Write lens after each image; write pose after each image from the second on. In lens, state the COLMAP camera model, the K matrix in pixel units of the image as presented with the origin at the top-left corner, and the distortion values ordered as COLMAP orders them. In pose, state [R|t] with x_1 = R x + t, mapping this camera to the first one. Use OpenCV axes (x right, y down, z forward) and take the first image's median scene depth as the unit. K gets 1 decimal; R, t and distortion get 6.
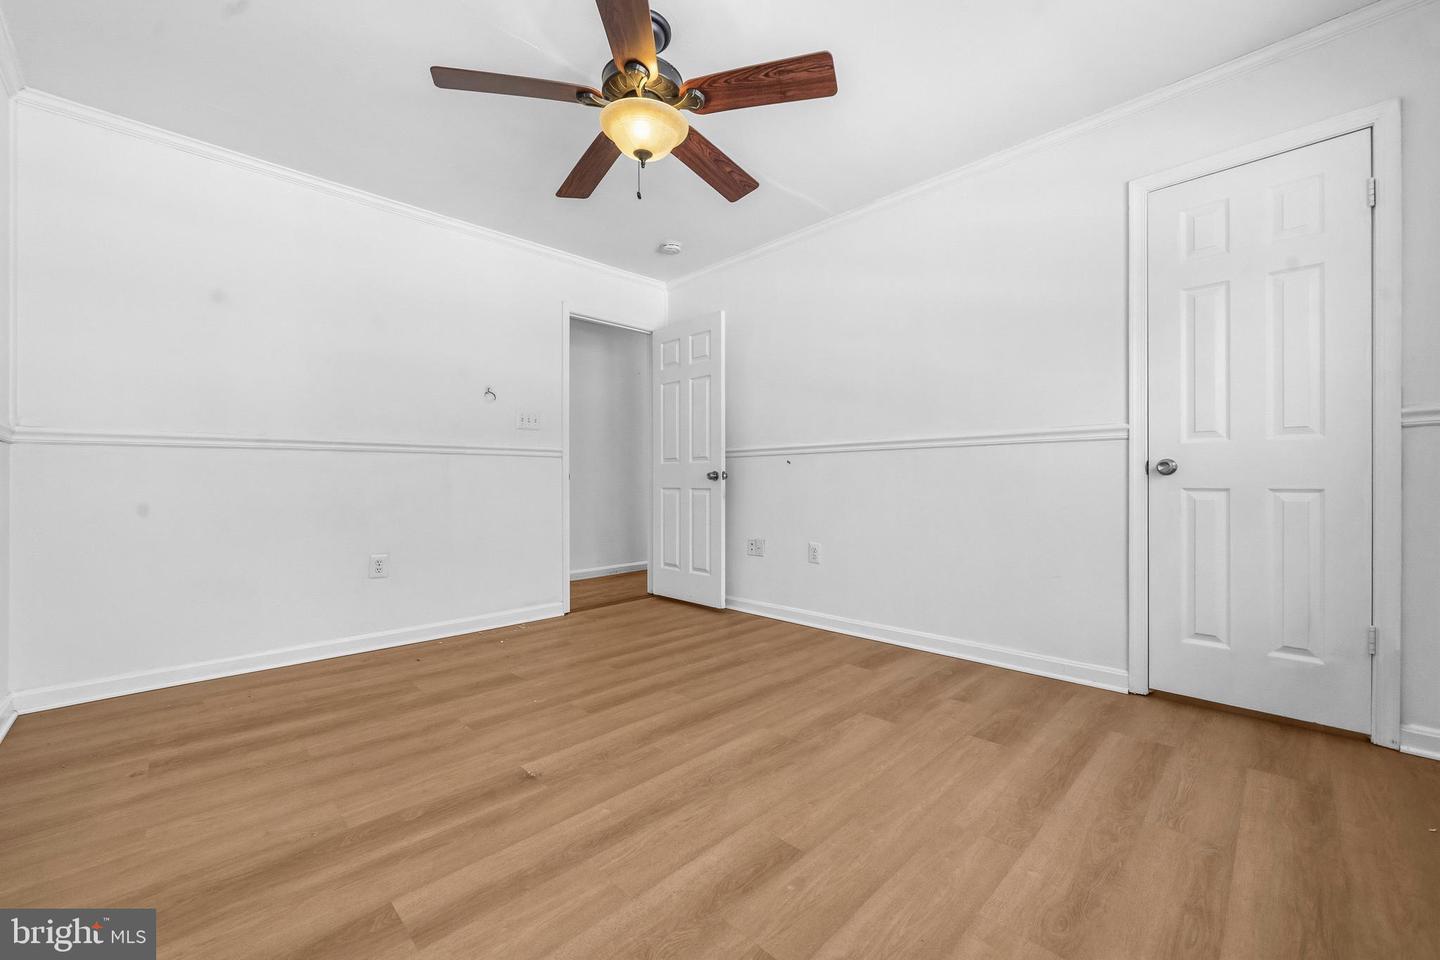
lens RADIAL K [[564.0, 0, 722.4], [0, 564.0, 481.1], [0, 0, 1]] dist [-0.000362, -0.000018]
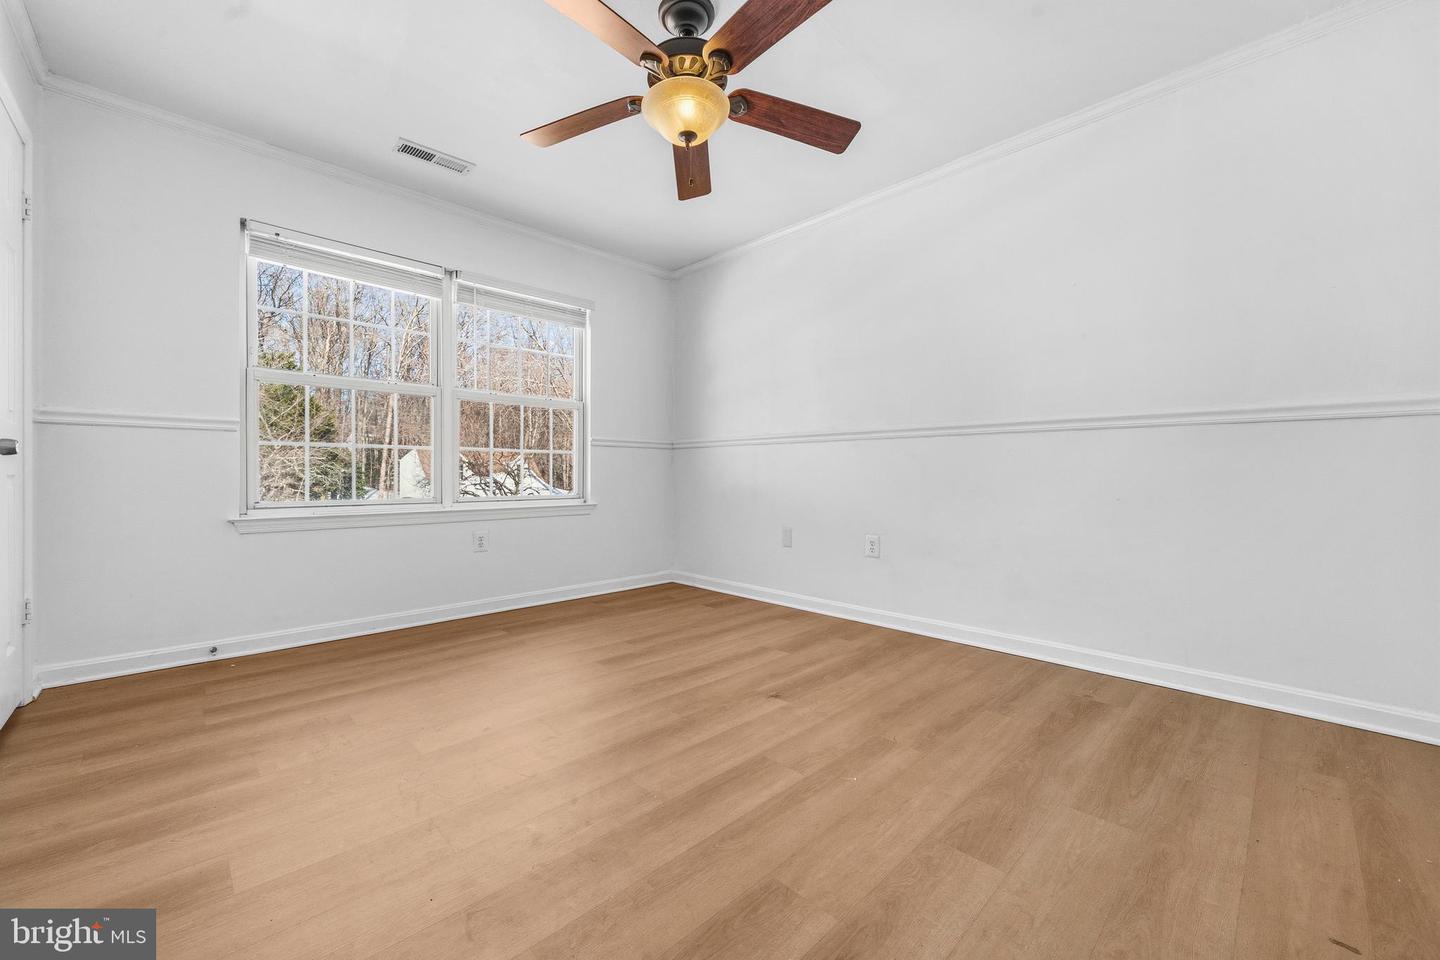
lens RADIAL K [[564.0, 0, 718.1], [0, 564.0, 476.5], [0, 0, 1]] dist [-0.000362, -0.000018]
pose [[-0.999889, 0.004050, 0.014361, -0.202618], [0.004069, 0.999991, 0.001303, 0.020091], [-0.014356, 0.001362, -0.999896, 1.963481]]
